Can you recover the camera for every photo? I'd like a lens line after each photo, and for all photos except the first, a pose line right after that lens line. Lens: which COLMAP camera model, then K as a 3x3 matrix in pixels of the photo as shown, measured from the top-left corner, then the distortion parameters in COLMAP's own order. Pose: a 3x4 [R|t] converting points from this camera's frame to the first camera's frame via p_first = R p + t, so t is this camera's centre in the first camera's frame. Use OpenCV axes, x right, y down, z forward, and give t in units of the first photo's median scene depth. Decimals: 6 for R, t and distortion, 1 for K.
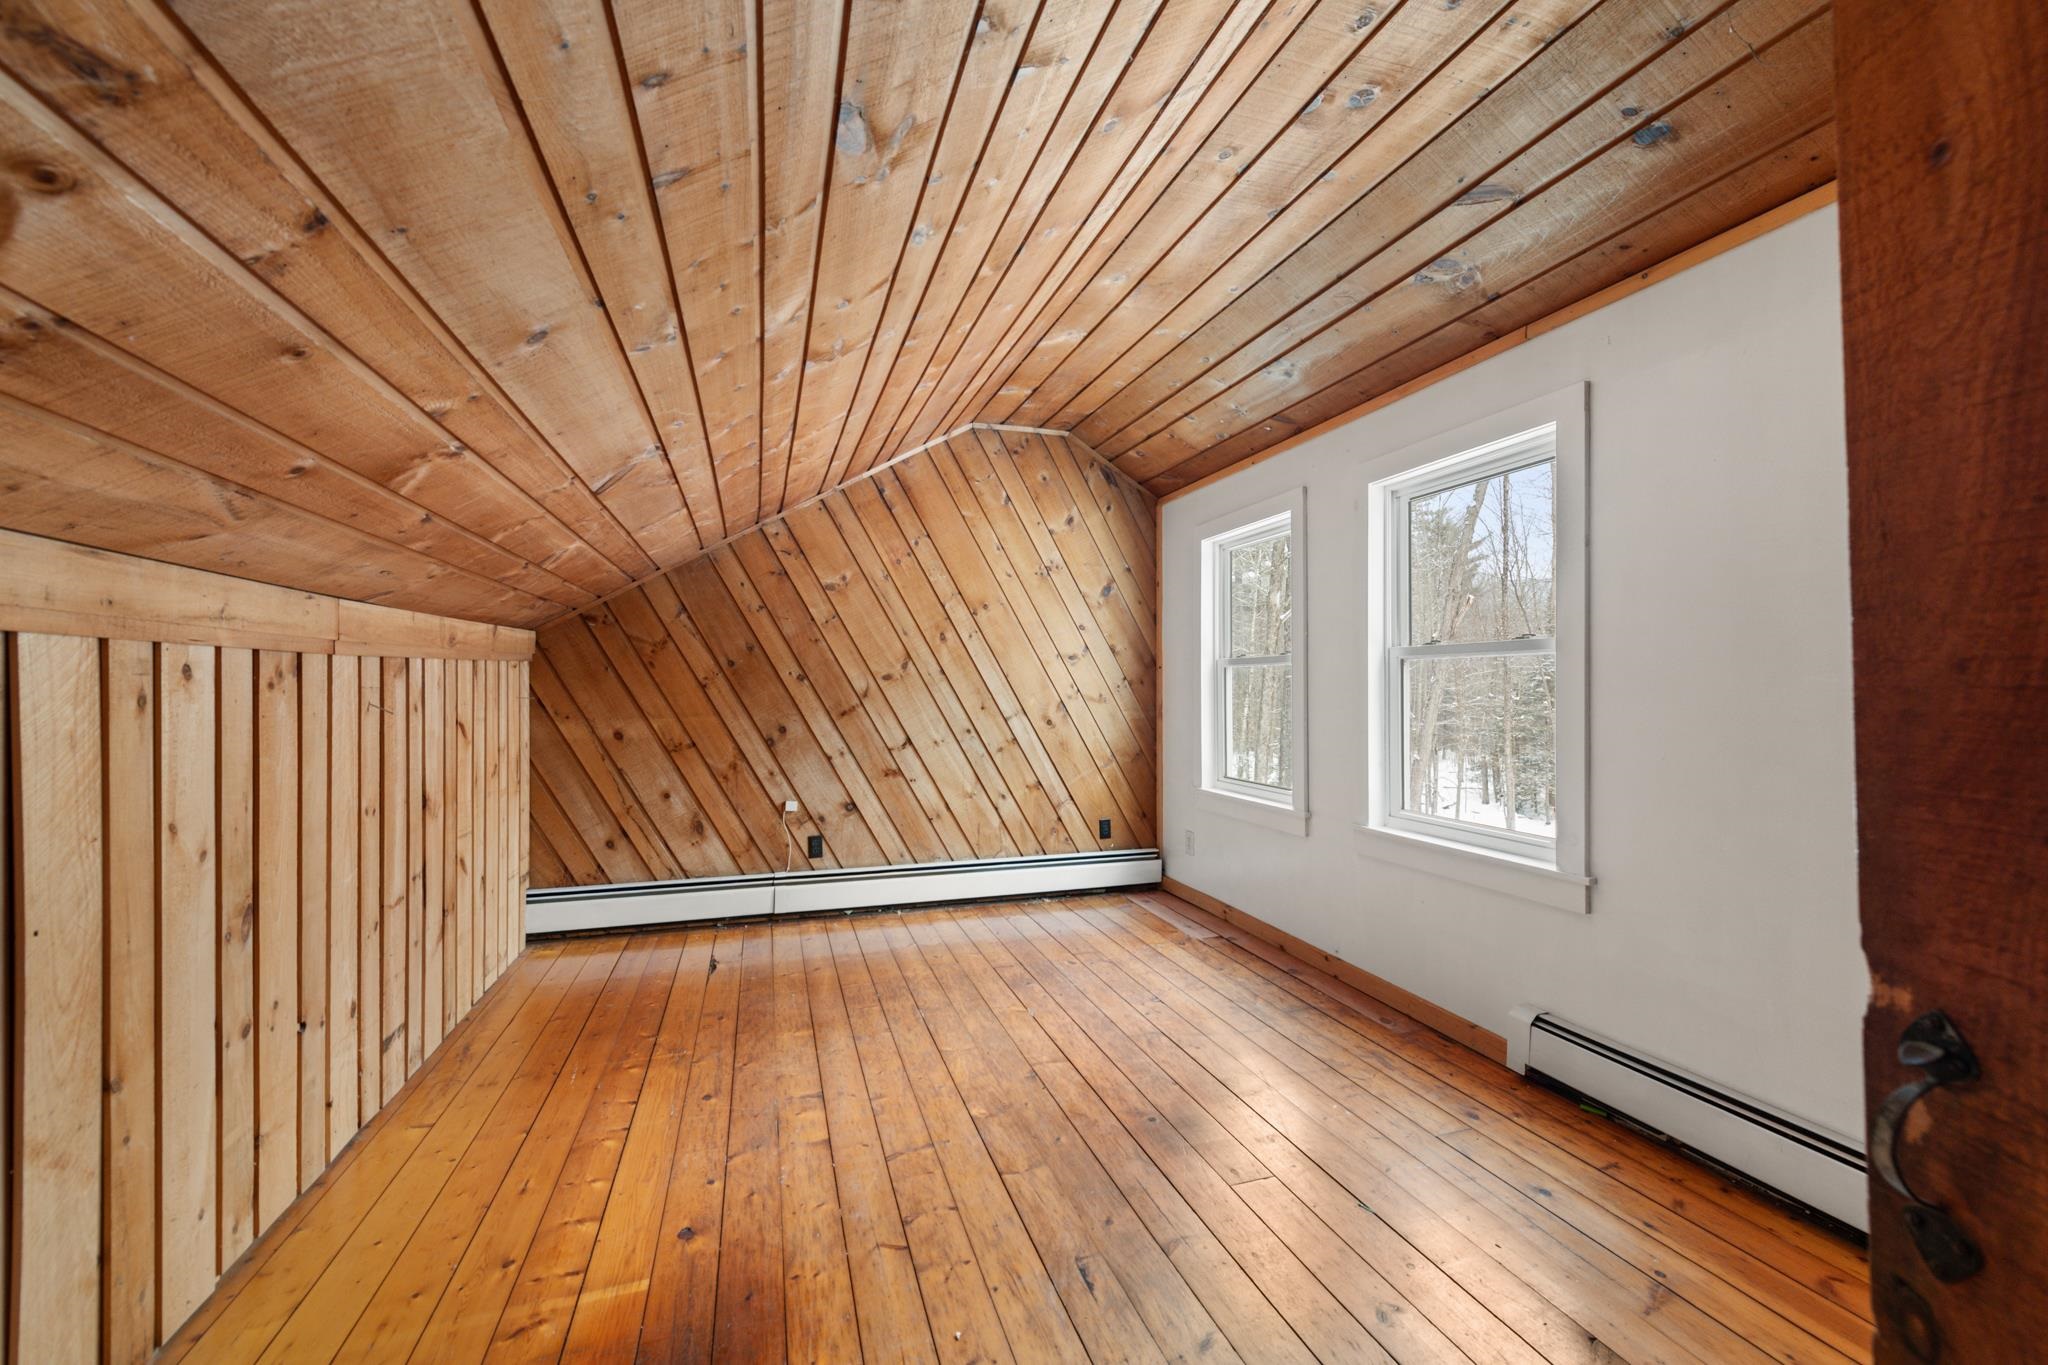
lens RADIAL K [[794.0, 0, 1035.6], [0, 794.0, 671.7], [0, 0, 1]] dist [0.000479, -0.000443]
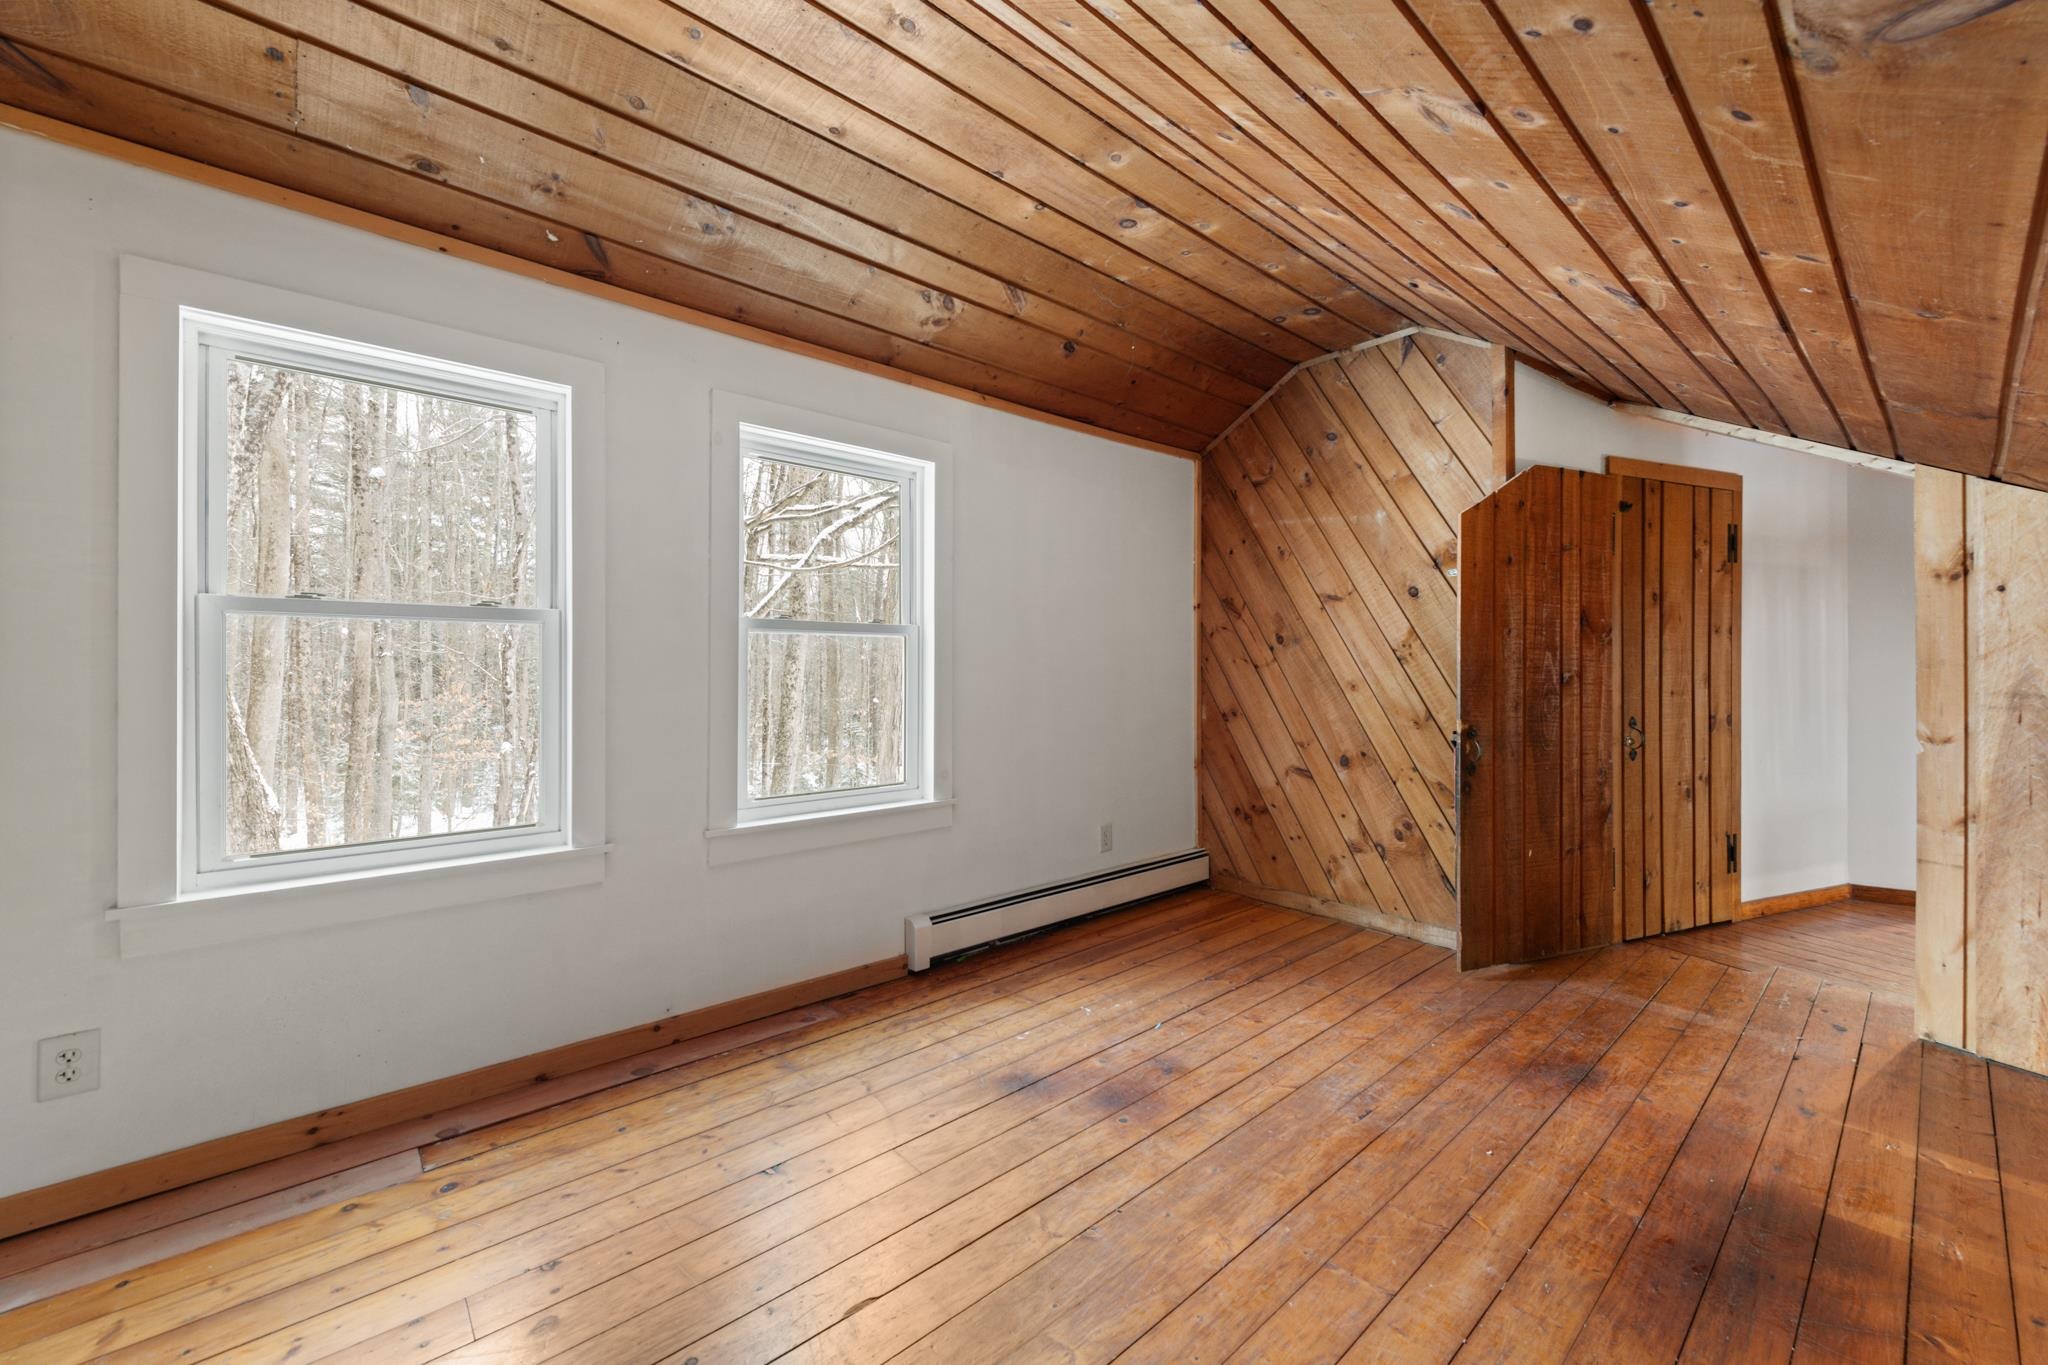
lens RADIAL K [[794.0, 0, 1035.6], [0, 794.0, 671.7], [0, 0, 1]] dist [0.000479, -0.000443]
pose [[-0.361453, -0.014115, 0.932284, -0.541871], [-0.013609, 0.999859, 0.009862, 0.018425], [-0.932291, -0.009123, -0.361594, 1.136434]]
